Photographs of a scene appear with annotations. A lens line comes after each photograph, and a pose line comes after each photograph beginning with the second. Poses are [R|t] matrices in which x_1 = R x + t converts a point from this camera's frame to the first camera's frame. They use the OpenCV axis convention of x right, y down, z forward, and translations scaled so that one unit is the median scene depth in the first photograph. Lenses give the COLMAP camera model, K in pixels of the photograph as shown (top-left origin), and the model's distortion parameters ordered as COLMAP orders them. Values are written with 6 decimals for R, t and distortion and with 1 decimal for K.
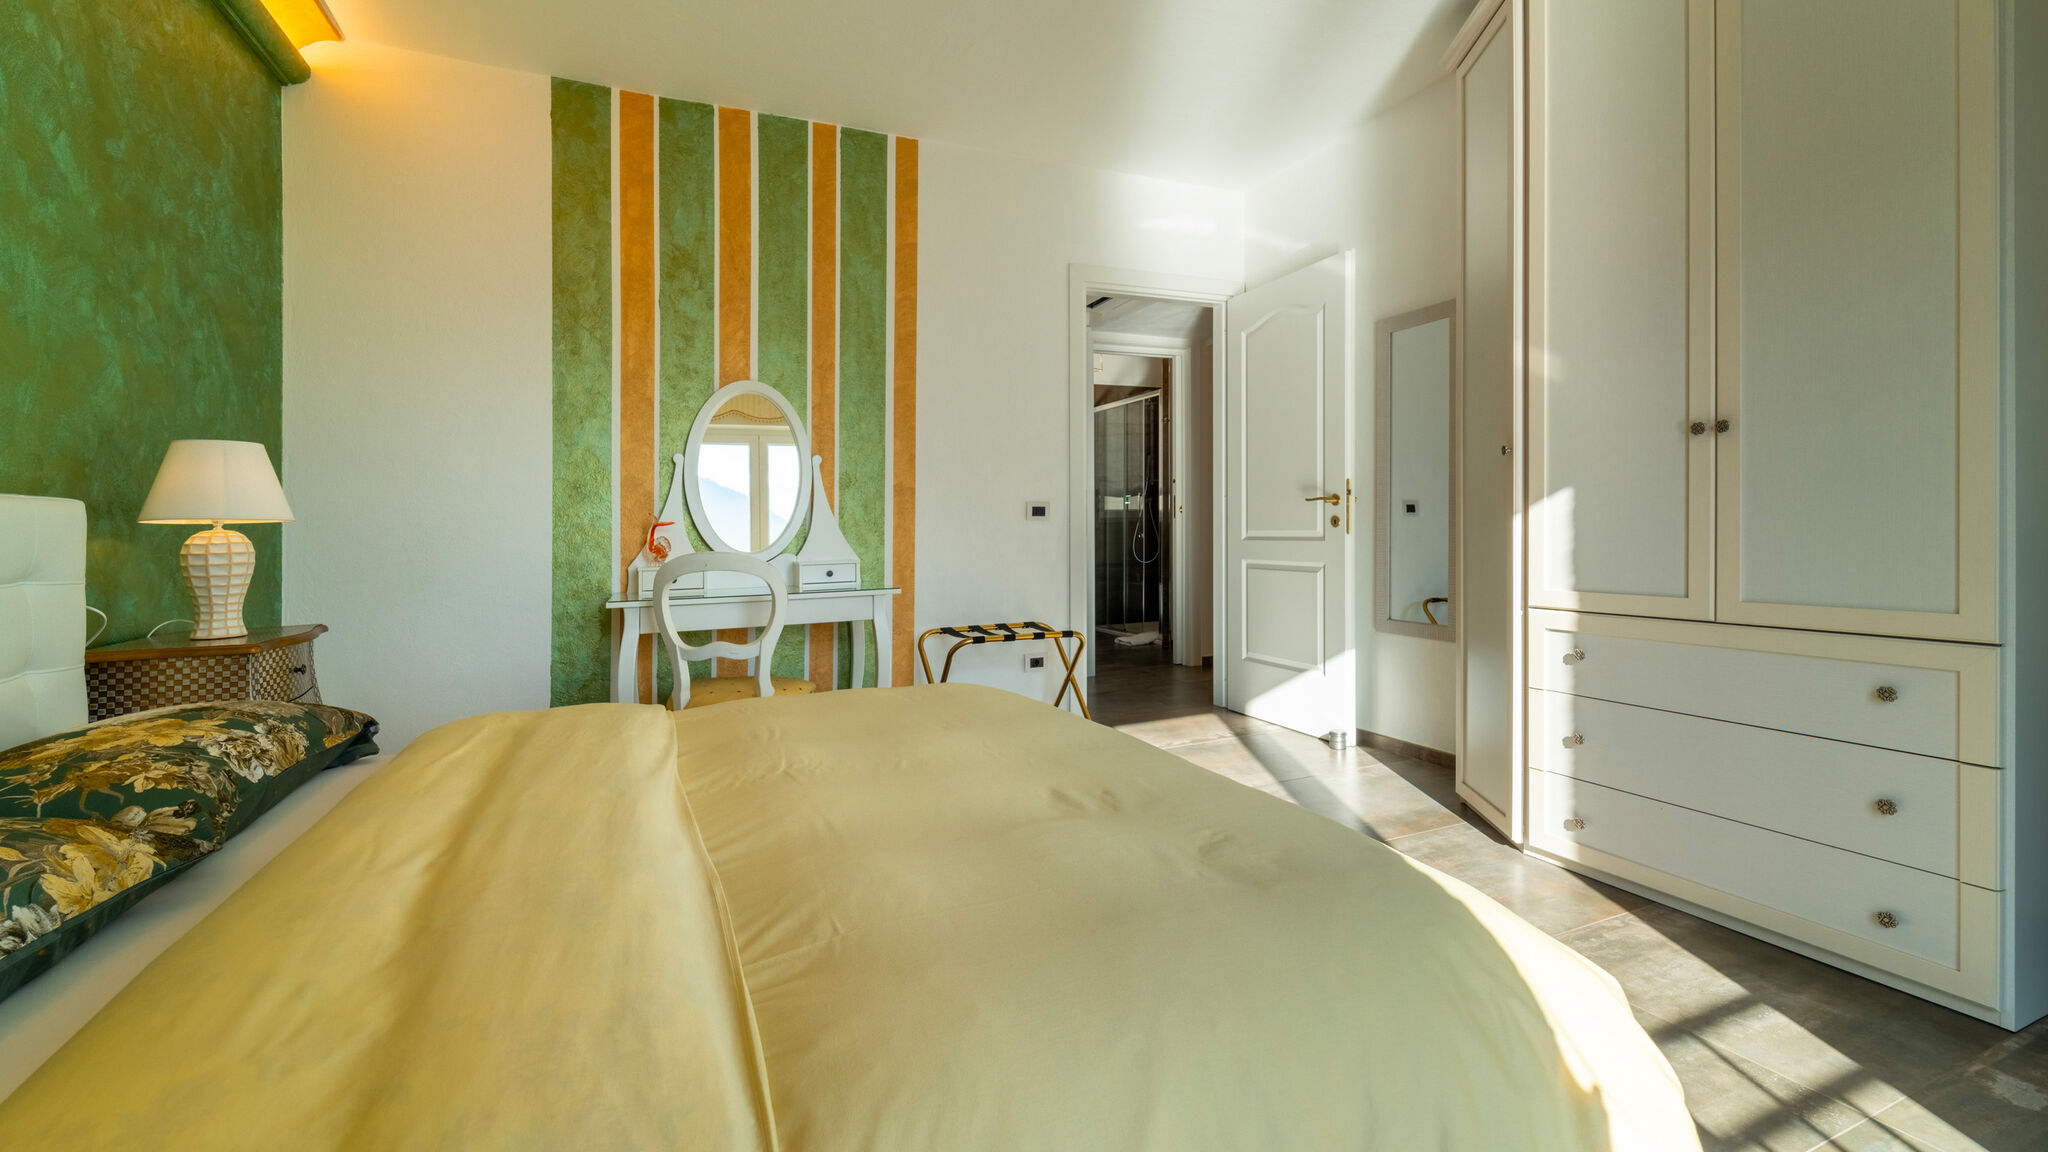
lens RADIAL K [[845.8, 0, 1018.8], [0, 845.8, 523.6], [0, 0, 1]] dist [0.000053, -0.001125]
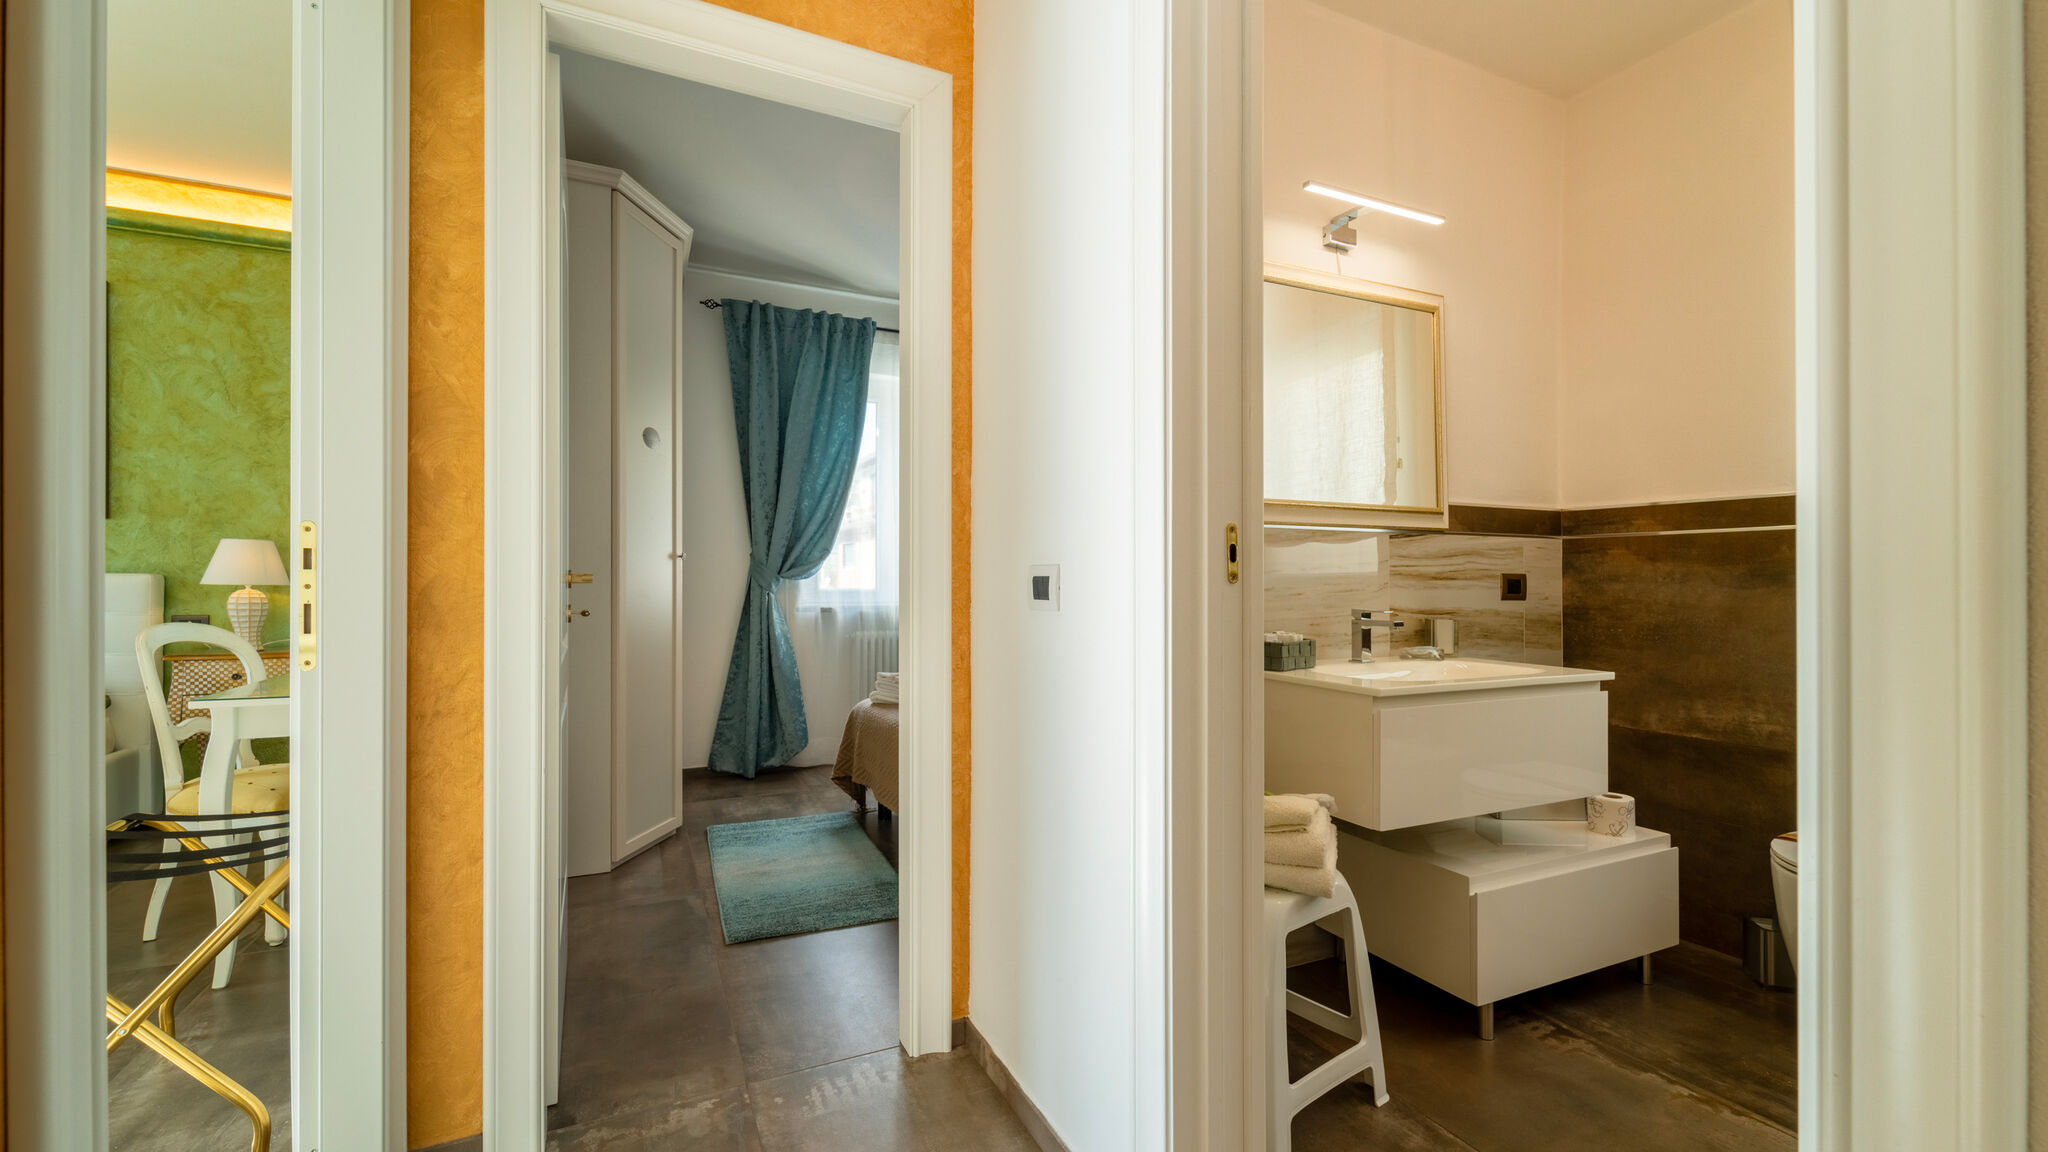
lens RADIAL K [[839.2, 0, 1024.4], [0, 839.2, 564.6], [0, 0, 1]] dist [0.001586, -0.000557]
pose [[0.033661, -0.010906, -0.999374, 0.930994], [0.000693, 0.999940, -0.010889, -0.026567], [0.999433, -0.000326, 0.033667, 2.825664]]
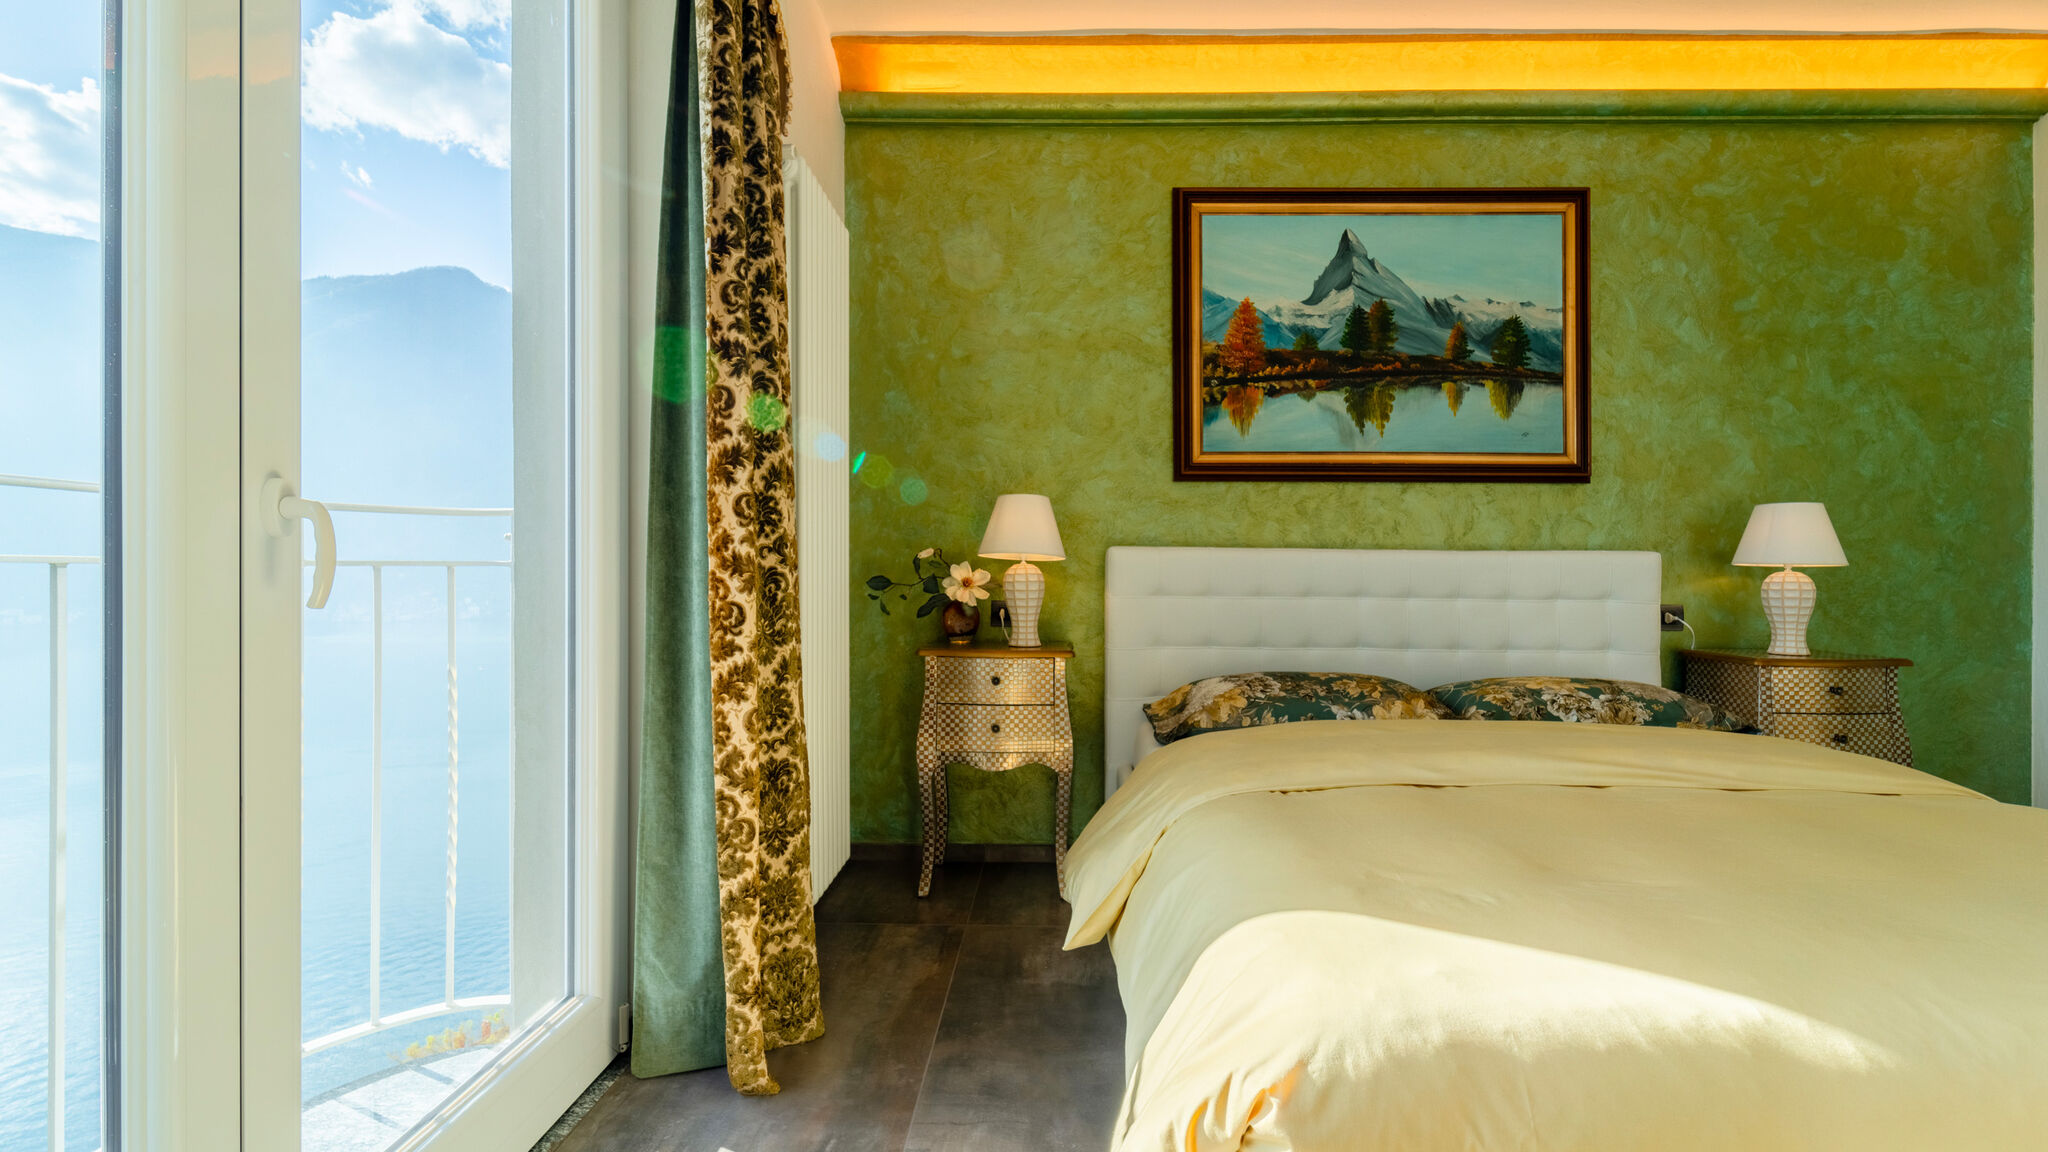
lens RADIAL K [[842.7, 0, 1048.0], [0, 842.7, 571.4], [0, 0, 1]] dist [0.009626, -0.004146]
pose [[-0.403647, 0.018043, -0.914737, 0.791468], [0.002465, 0.999823, 0.018633, -0.022114], [0.914912, 0.005266, -0.403620, 0.537467]]
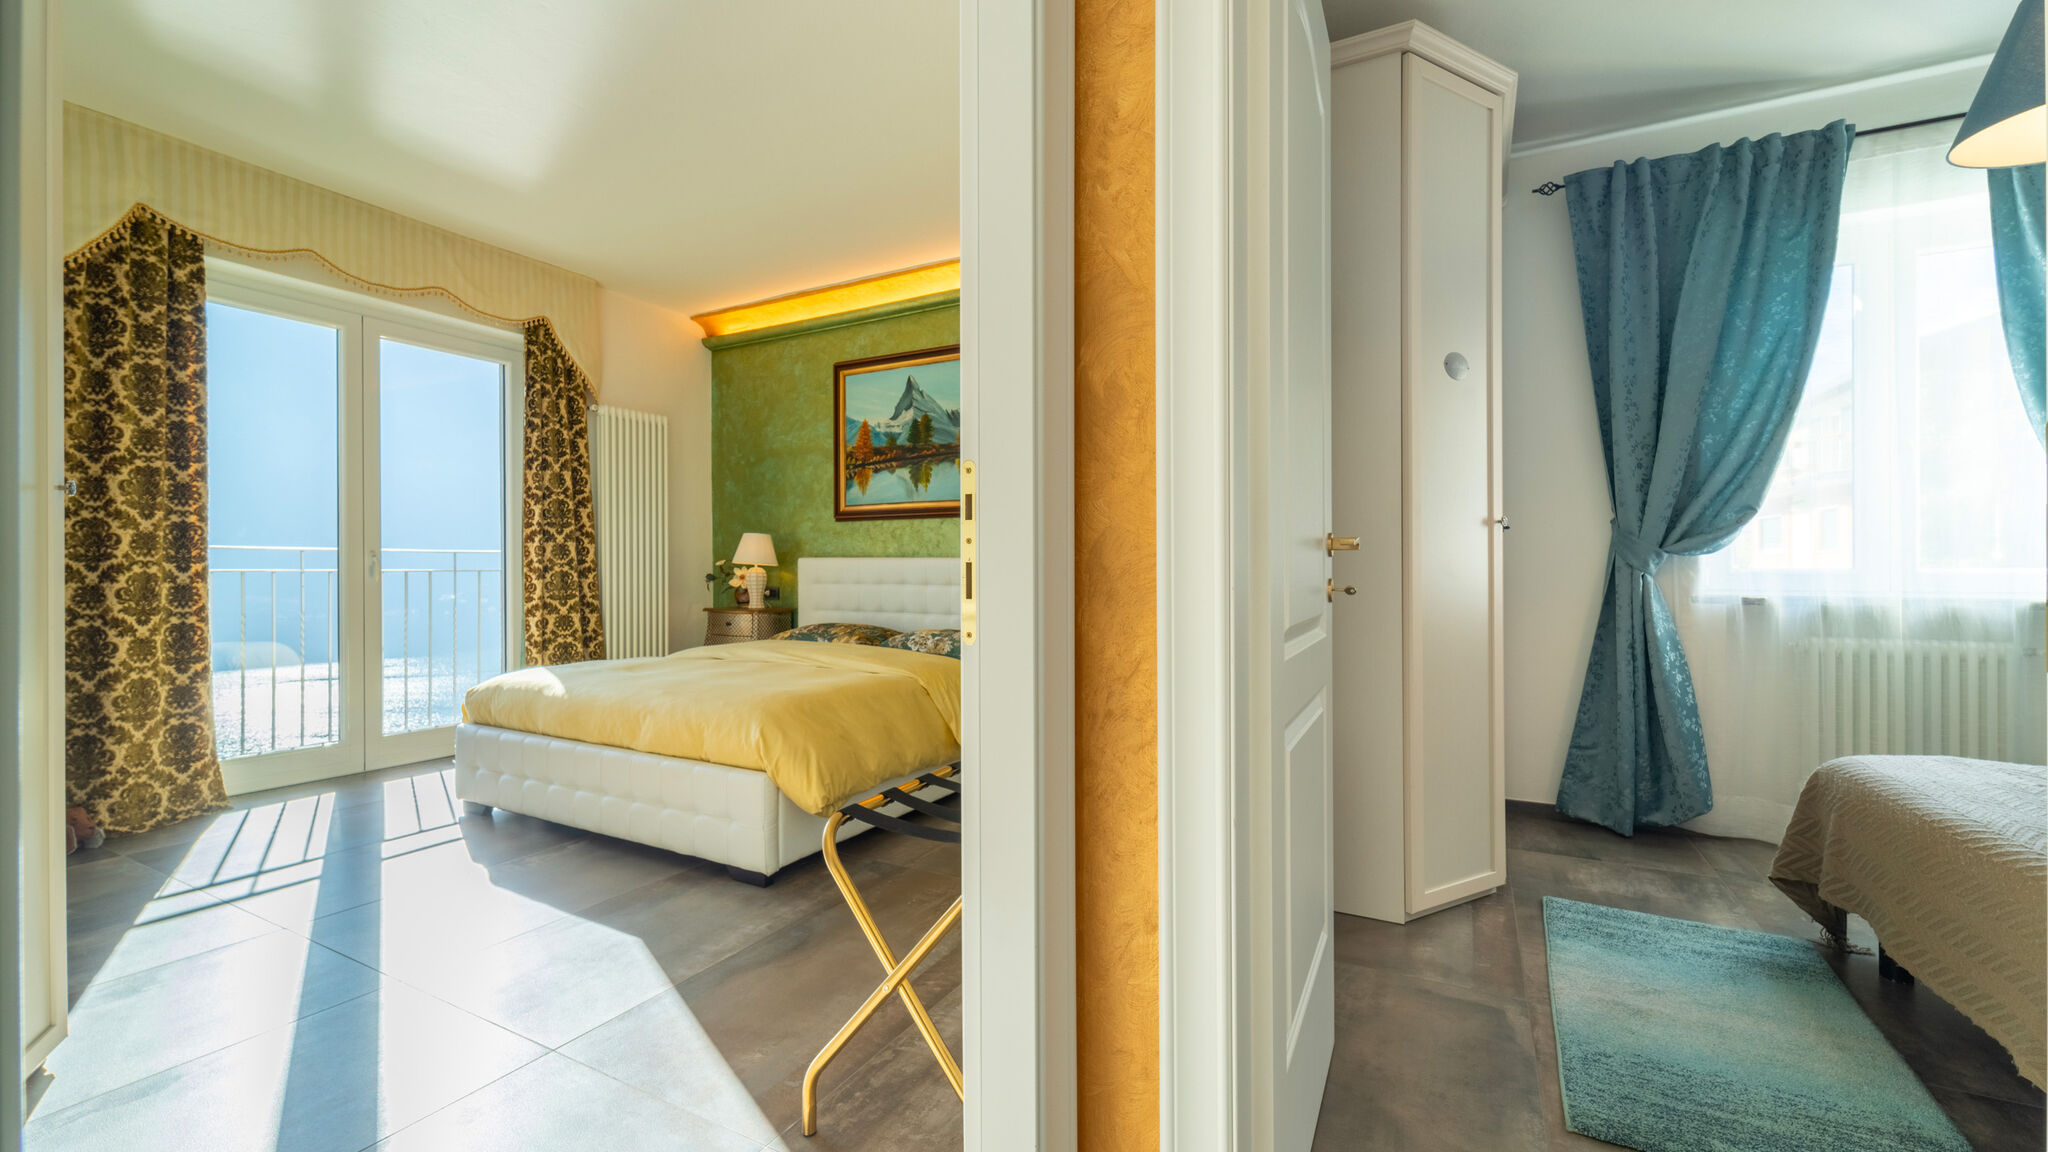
lens RADIAL K [[826.7, 0, 1021.2], [0, 826.7, 574.5], [0, 0, 1]] dist [0.002700, -0.001080]
pose [[-0.786035, 0.010839, -0.618087, 0.509498], [0.008100, 0.999941, 0.007235, 0.004115], [0.618129, 0.000681, -0.786076, 2.709132]]
